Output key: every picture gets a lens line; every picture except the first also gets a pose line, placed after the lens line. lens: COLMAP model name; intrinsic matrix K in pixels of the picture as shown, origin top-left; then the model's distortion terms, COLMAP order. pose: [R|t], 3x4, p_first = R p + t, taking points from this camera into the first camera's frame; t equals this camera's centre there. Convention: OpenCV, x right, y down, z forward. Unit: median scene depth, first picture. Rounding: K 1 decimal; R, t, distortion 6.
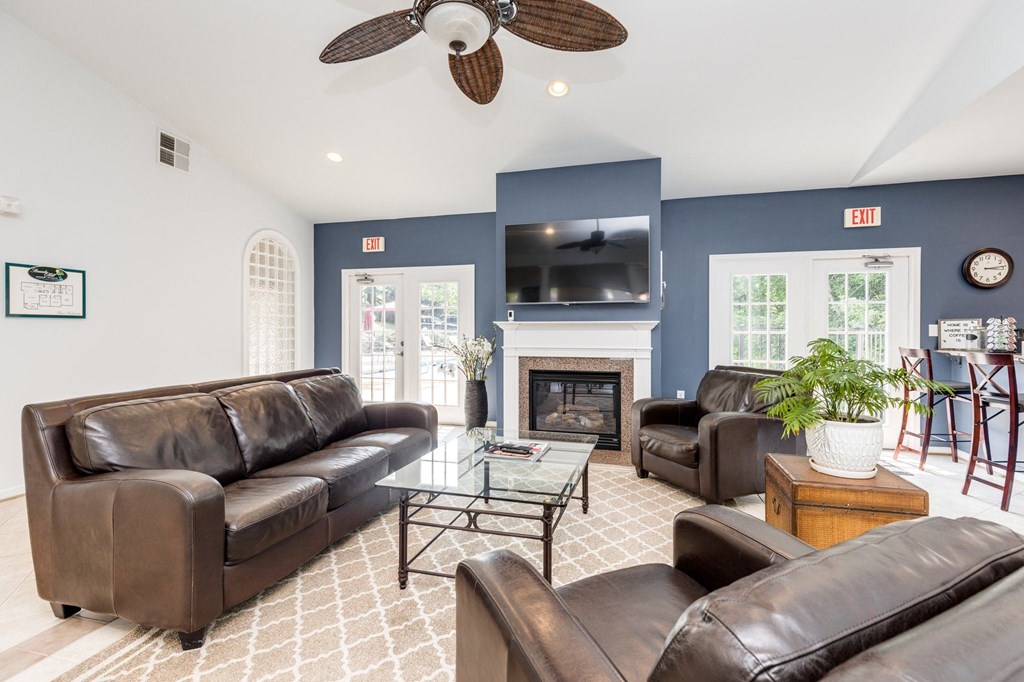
lens RADIAL K [[459.5, 0, 512.1], [0, 459.5, 333.0], [0, 0, 1]] dist [-0.001292, 0.001301]
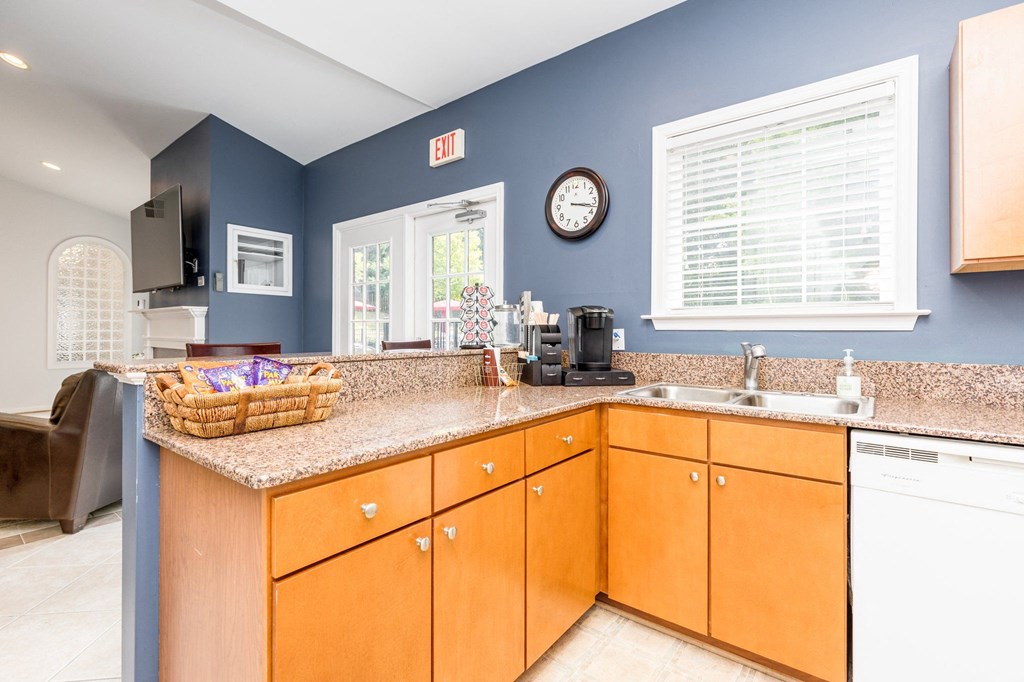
lens RADIAL K [[464.8, 0, 516.2], [0, 464.8, 342.6], [0, 0, 1]] dist [-0.037303, 0.006455]
pose [[0.929946, 0.010422, -0.367549, 1.185633], [-0.006112, 0.999898, 0.012887, 0.026559], [0.367646, -0.009738, 0.929915, 0.429248]]
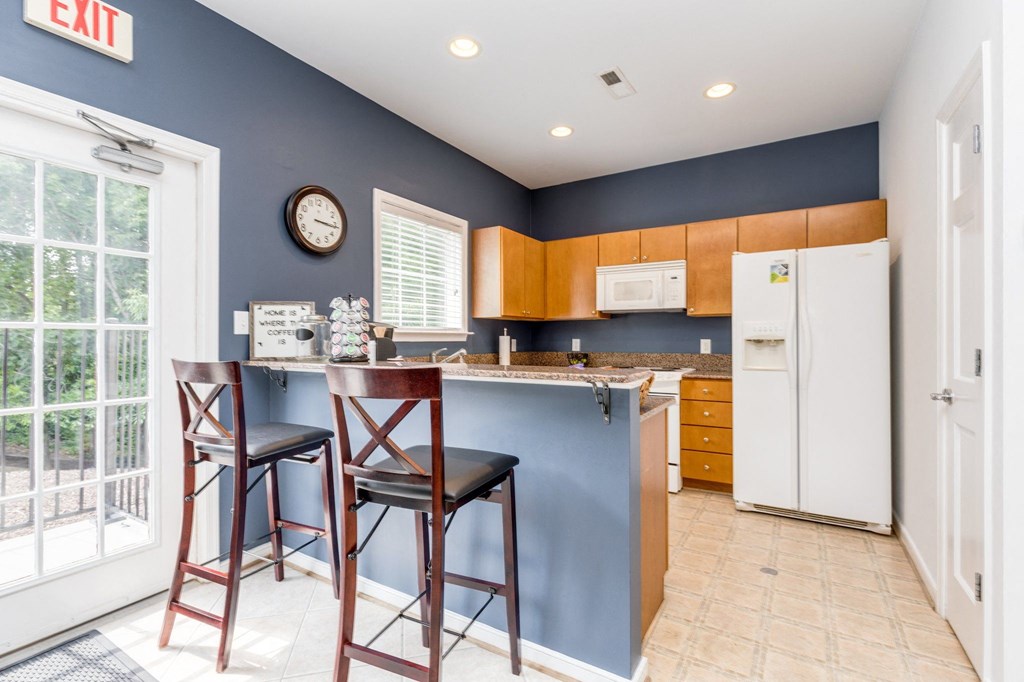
lens RADIAL K [[459.5, 0, 512.1], [0, 459.5, 333.0], [0, 0, 1]] dist [-0.001292, 0.001301]
pose [[0.270722, 0.013160, 0.962568, 0.531669], [0.011671, 0.999788, -0.016951, 0.018158], [-0.962587, 0.015824, 0.270511, 0.599957]]
